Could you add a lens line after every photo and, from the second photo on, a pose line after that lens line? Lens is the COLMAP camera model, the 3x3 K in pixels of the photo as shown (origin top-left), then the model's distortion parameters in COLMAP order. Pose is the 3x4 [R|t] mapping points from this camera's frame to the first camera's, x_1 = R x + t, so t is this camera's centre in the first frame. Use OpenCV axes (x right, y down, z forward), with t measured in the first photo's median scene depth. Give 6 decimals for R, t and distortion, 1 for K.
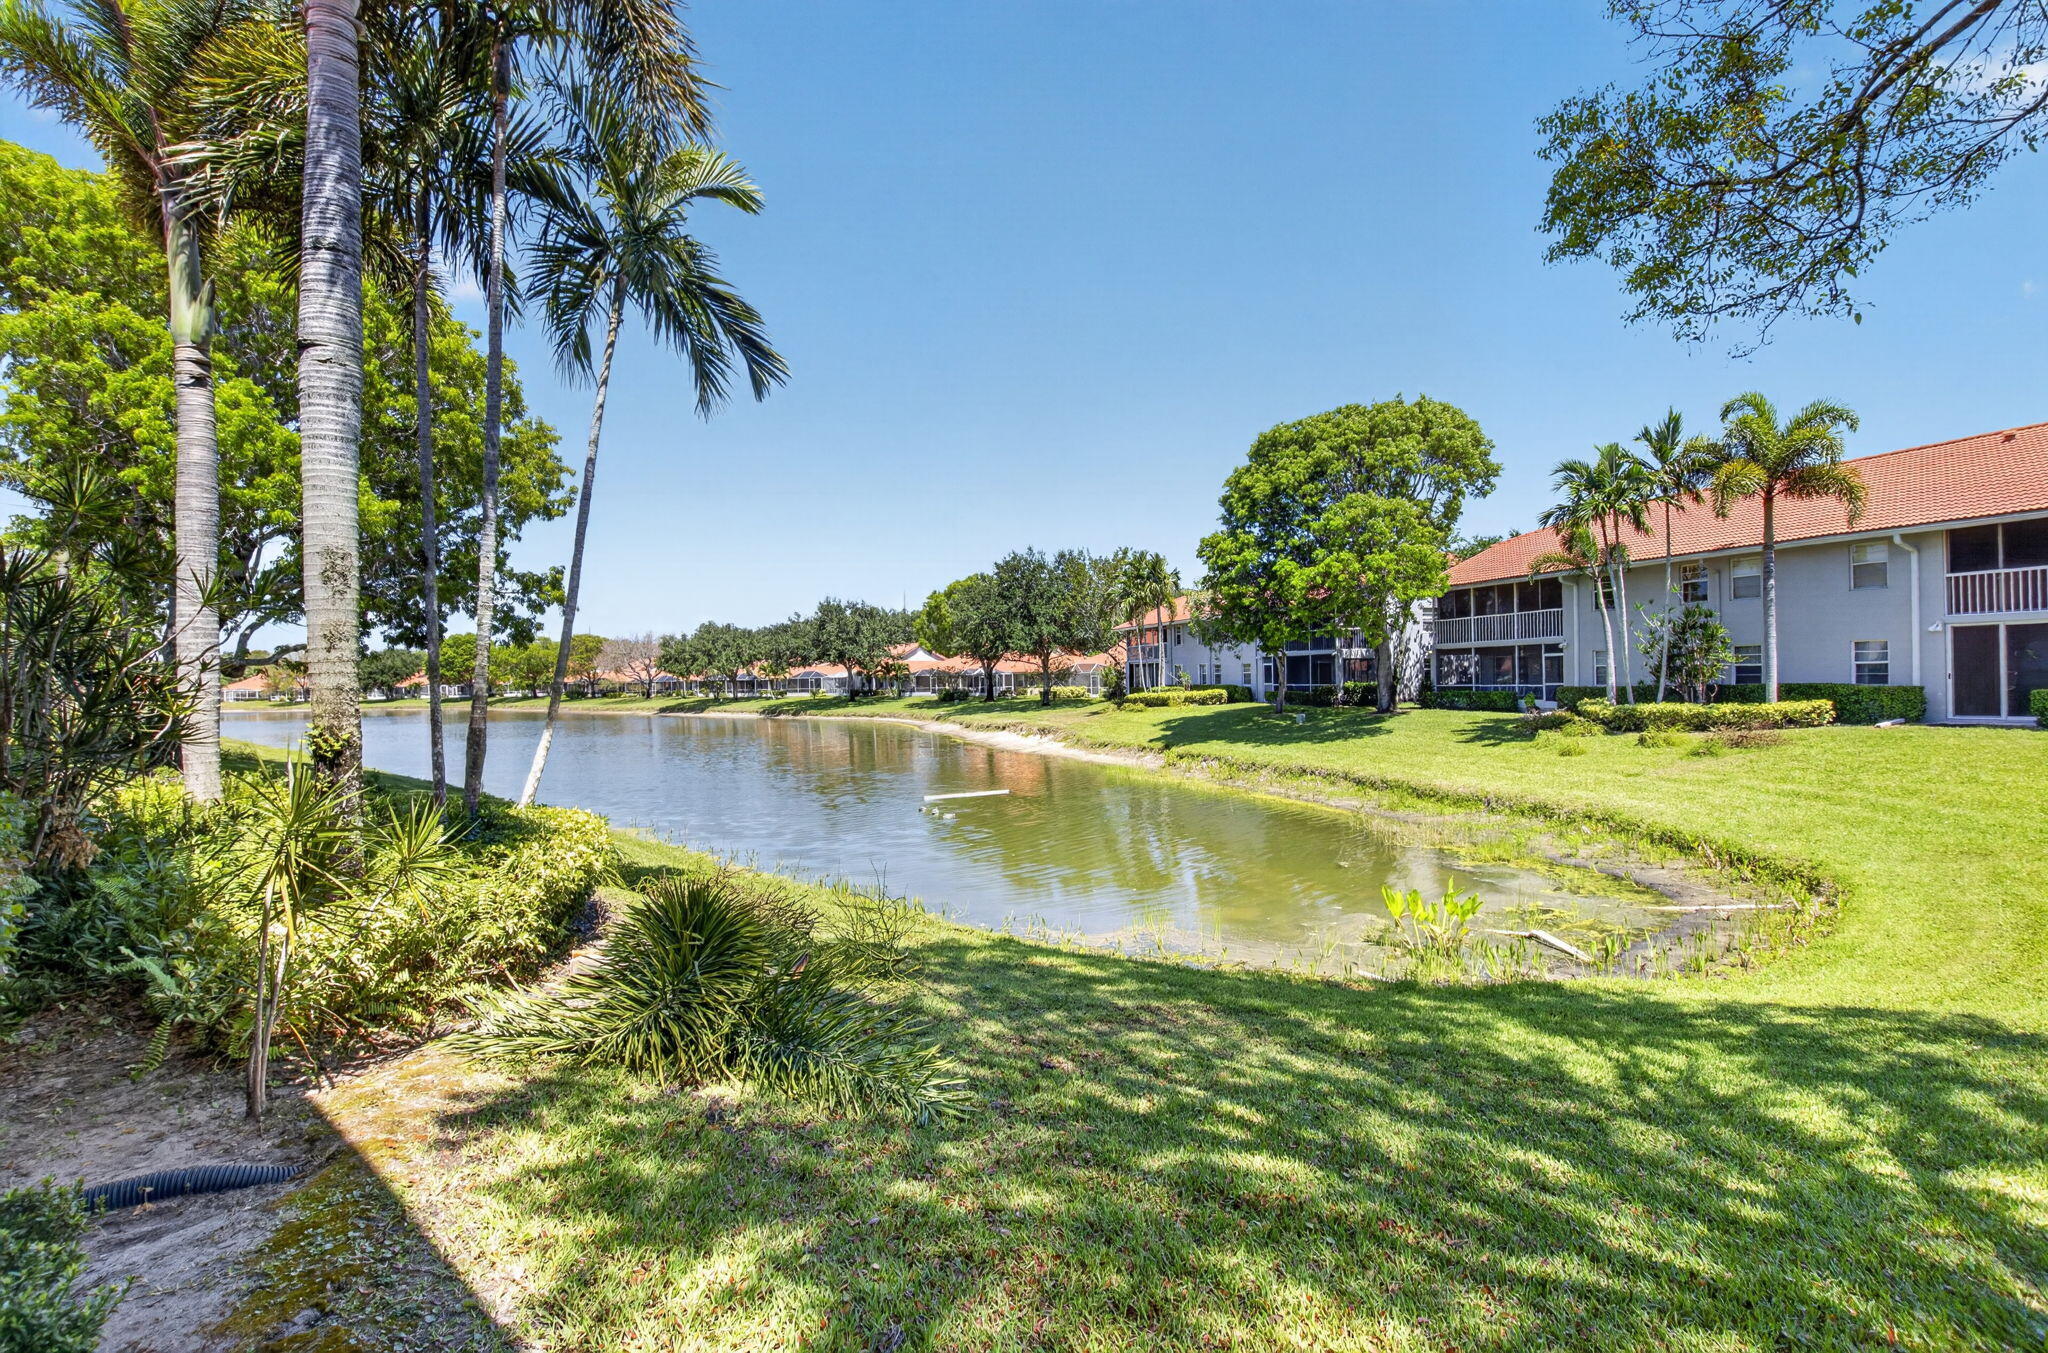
lens RADIAL K [[932.9, 0, 1036.6], [0, 932.9, 662.5], [0, 0, 1]] dist [-0.016215, 0.000580]
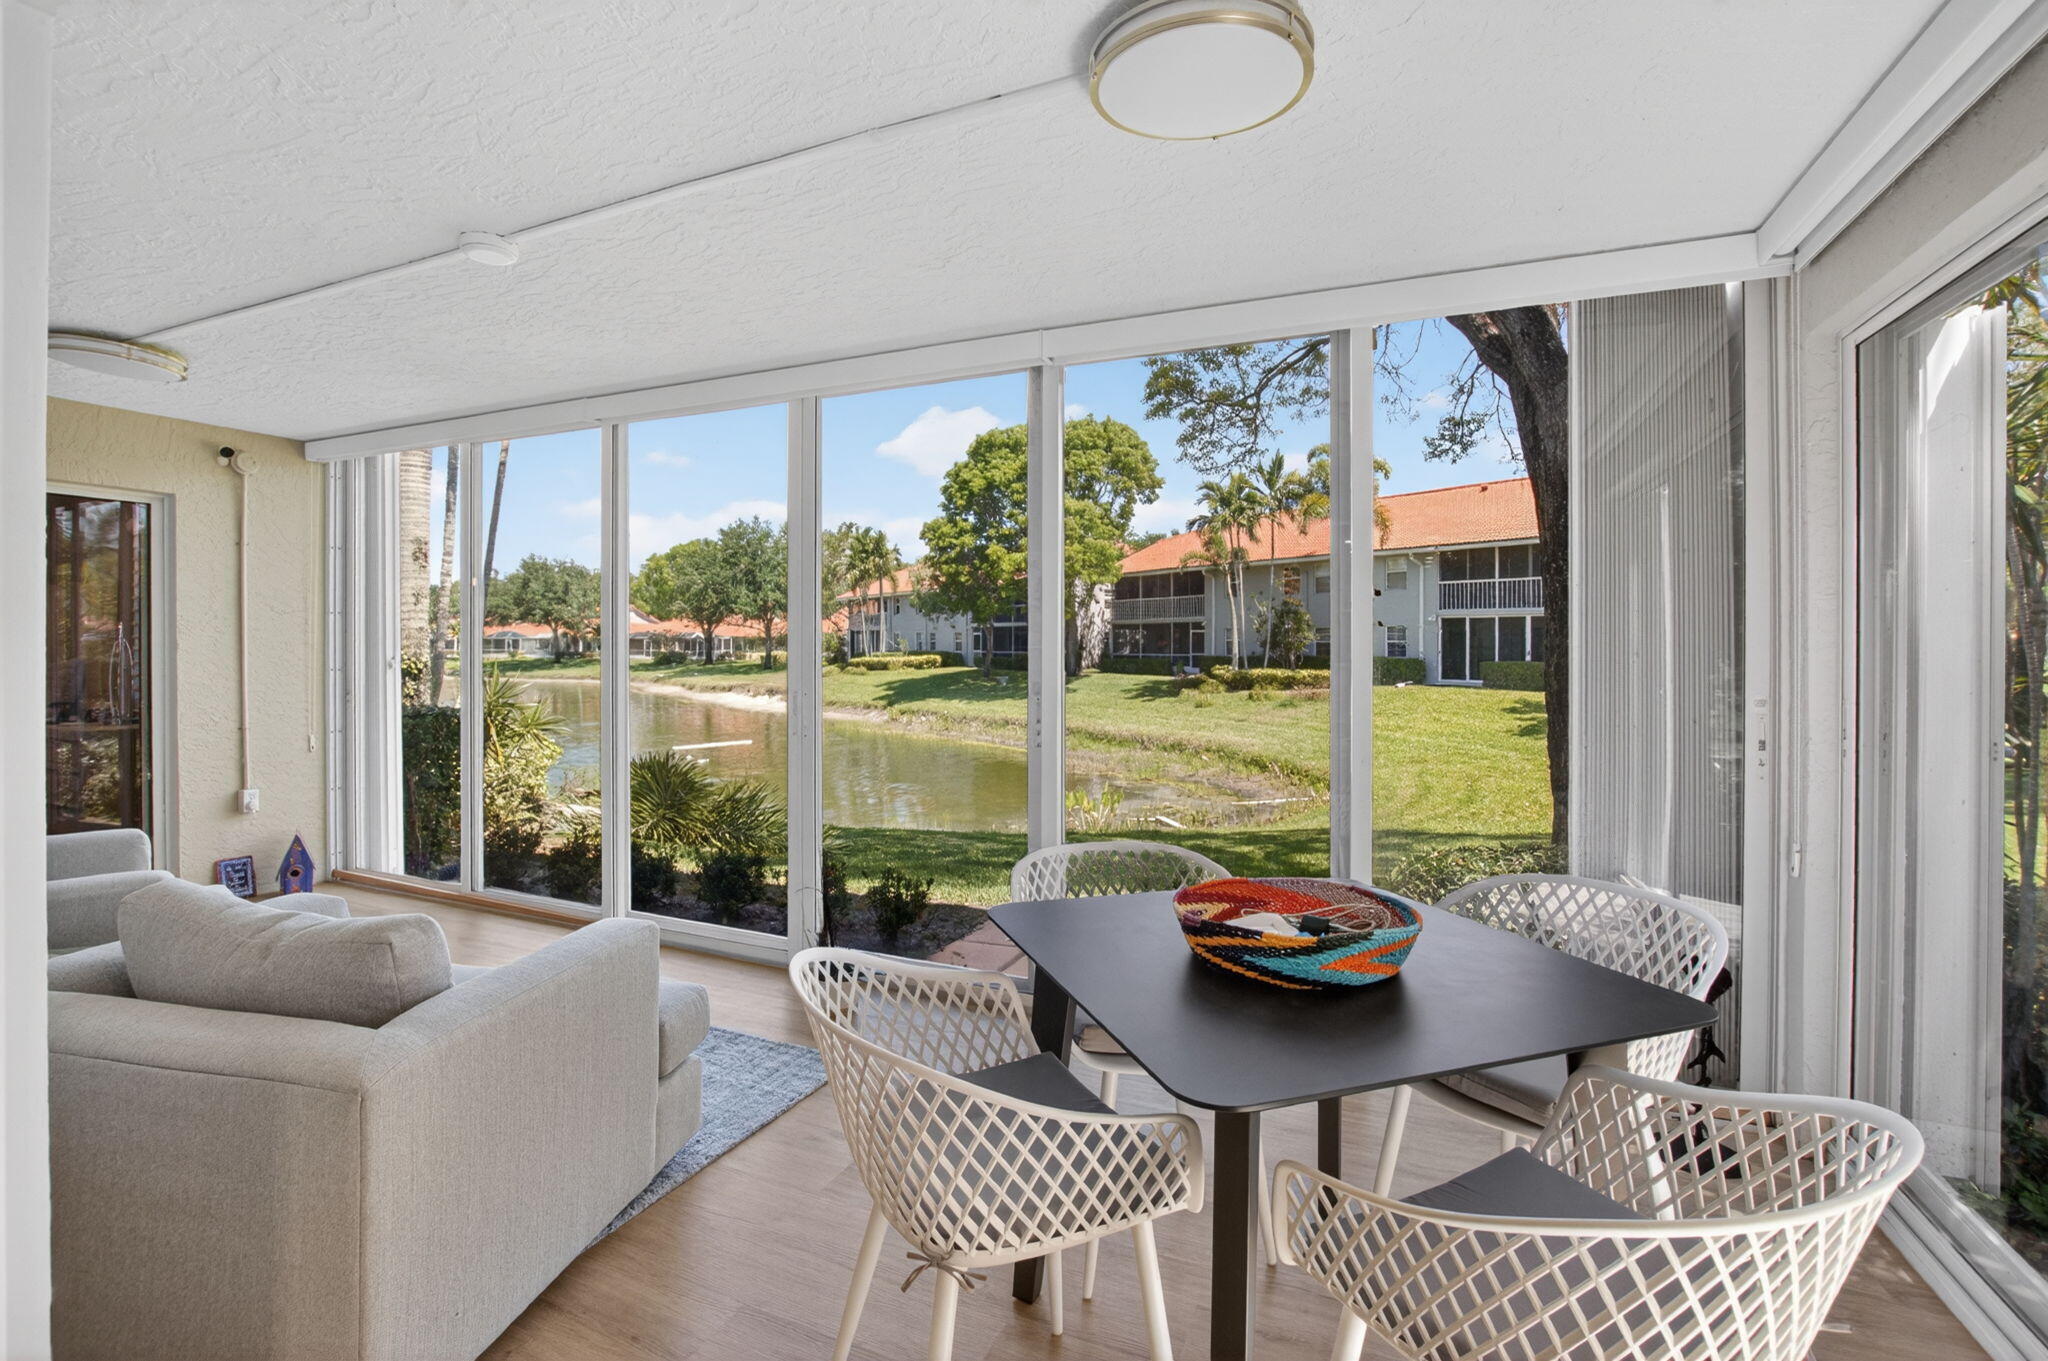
lens RADIAL K [[909.1, 0, 1009.8], [0, 909.1, 667.7], [0, 0, 1]] dist [-0.027562, 0.000419]
pose [[0.959763, 0.012782, 0.280520, -0.037366], [-0.024076, 0.999031, 0.036851, 0.002190], [-0.279777, -0.042122, 0.959140, -0.117951]]
